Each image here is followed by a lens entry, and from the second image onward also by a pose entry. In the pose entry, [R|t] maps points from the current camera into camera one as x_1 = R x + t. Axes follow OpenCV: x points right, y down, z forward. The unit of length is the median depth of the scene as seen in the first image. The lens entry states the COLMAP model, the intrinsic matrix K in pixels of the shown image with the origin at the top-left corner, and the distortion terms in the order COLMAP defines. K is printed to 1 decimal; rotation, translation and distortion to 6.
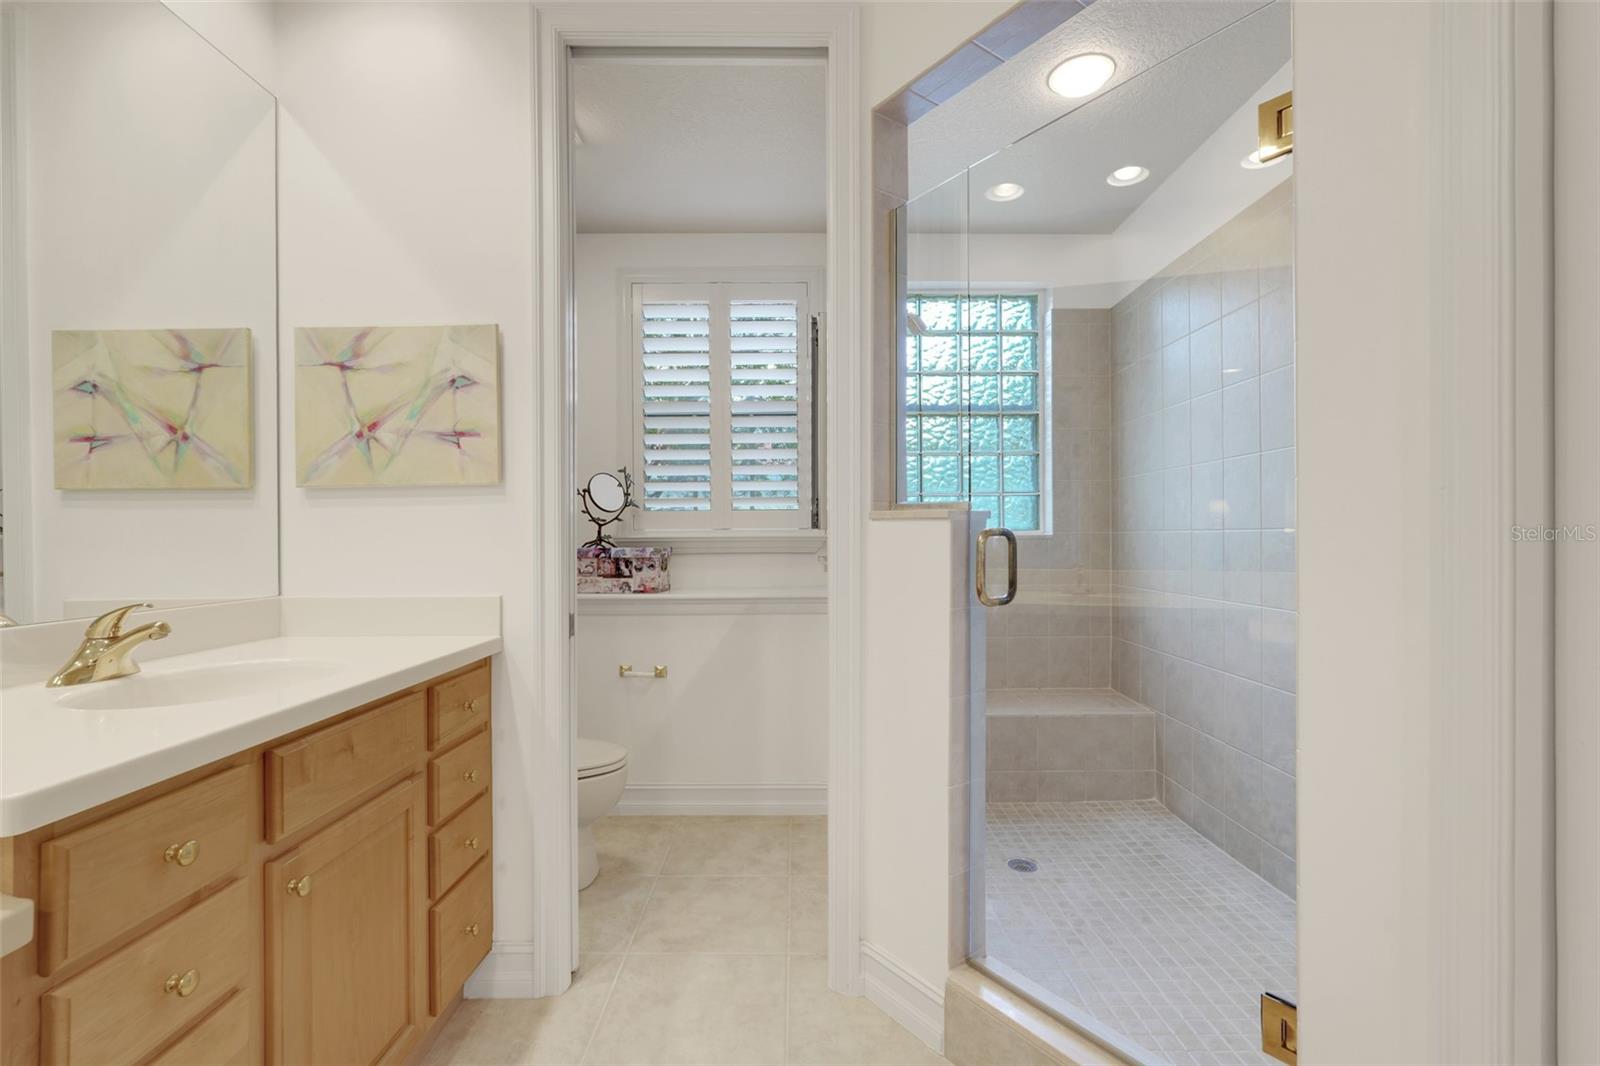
lens RADIAL K [[700.9, 0, 798.8], [0, 700.9, 533.0], [0, 0, 1]] dist [-0.020751, 0.010251]
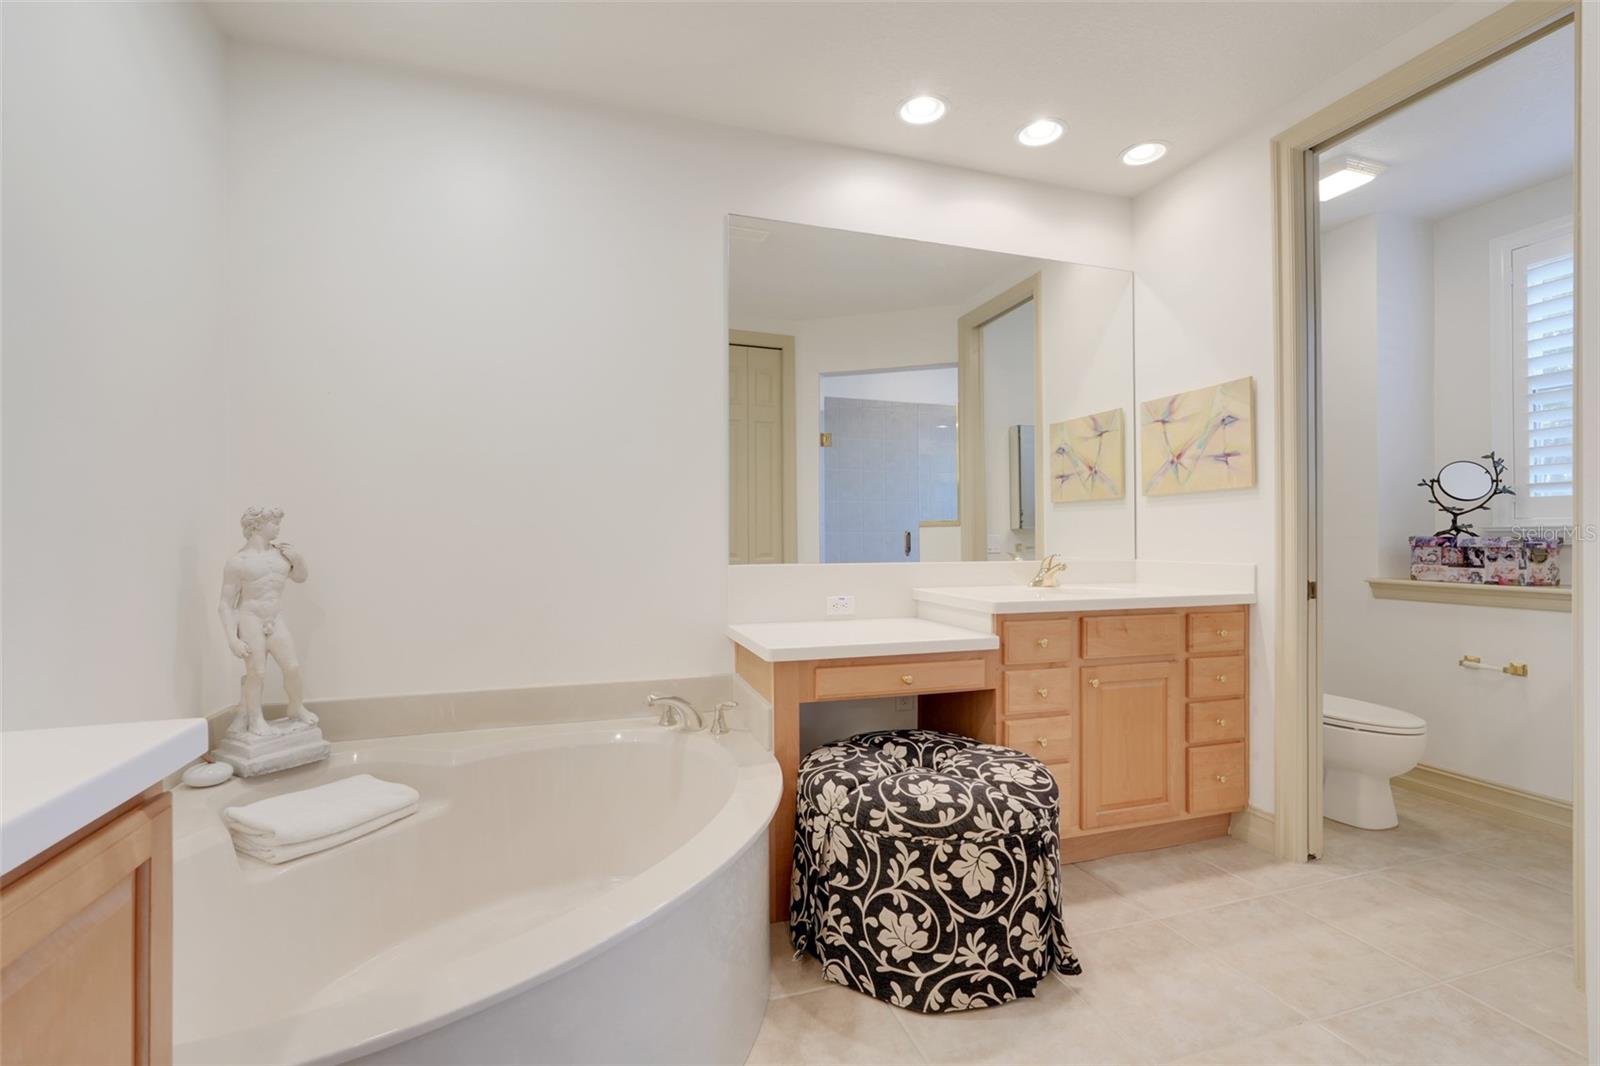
lens RADIAL K [[700.9, 0, 798.8], [0, 700.9, 533.0], [0, 0, 1]] dist [-0.020751, 0.010251]
pose [[0.309575, 0.000756, -0.950875, 0.639912], [0.002247, 0.999996, 0.001527, 0.020421], [0.950872, -0.002609, 0.309572, -0.331085]]
